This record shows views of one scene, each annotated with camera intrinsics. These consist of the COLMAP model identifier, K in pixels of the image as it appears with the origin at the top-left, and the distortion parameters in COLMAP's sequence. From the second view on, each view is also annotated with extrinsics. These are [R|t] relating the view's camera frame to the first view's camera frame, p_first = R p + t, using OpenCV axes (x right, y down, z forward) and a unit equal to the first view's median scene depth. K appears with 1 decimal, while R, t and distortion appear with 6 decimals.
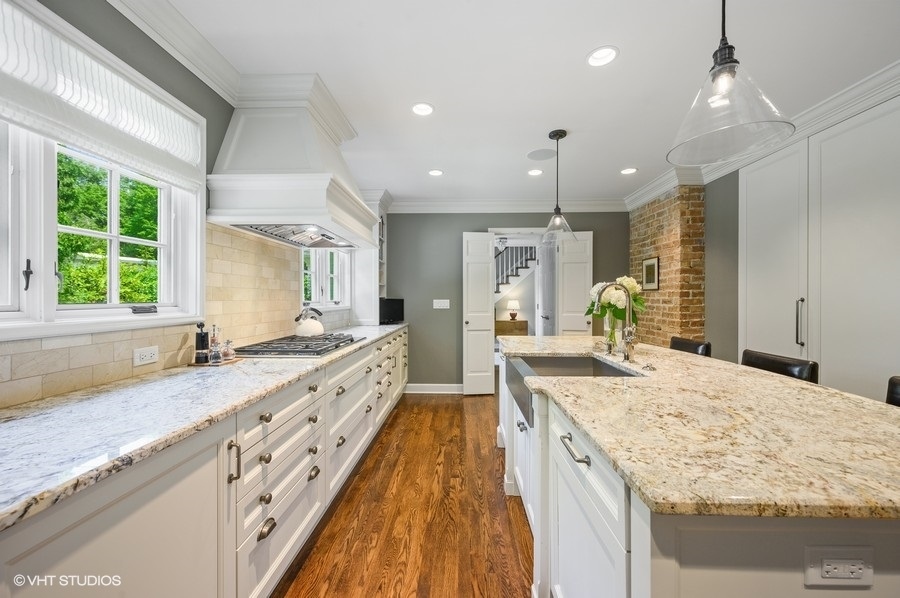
lens RADIAL K [[354.2, 0, 448.9], [0, 354.2, 299.4], [0, 0, 1]] dist [-0.001100, -0.000151]
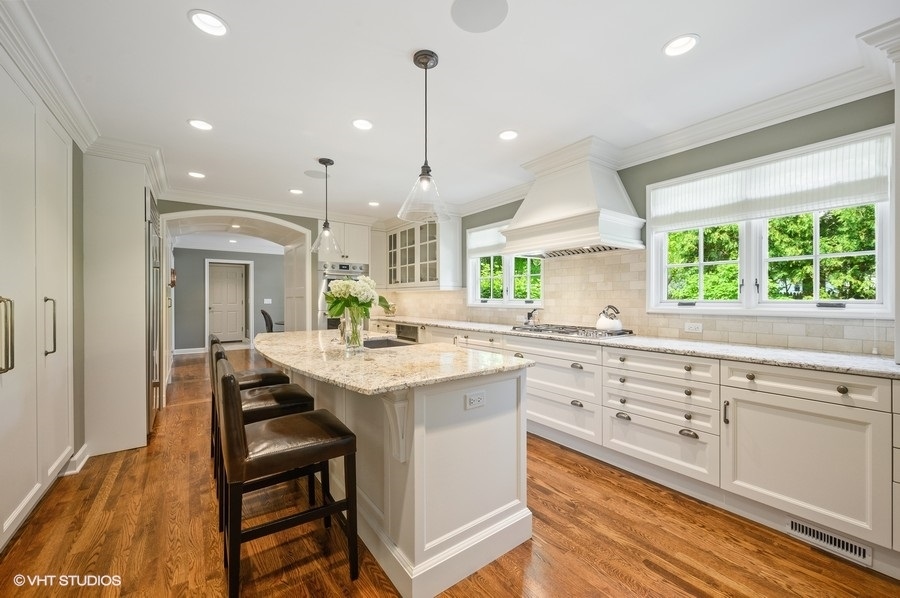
lens RADIAL K [[354.2, 0, 453.3], [0, 354.2, 298.5], [0, 0, 1]] dist [-0.001100, -0.000151]
pose [[-0.780636, 0.002995, -0.624978, 0.632490], [-0.000111, 0.999988, 0.004931, -0.003629], [0.624985, 0.003919, -0.780627, 1.426704]]
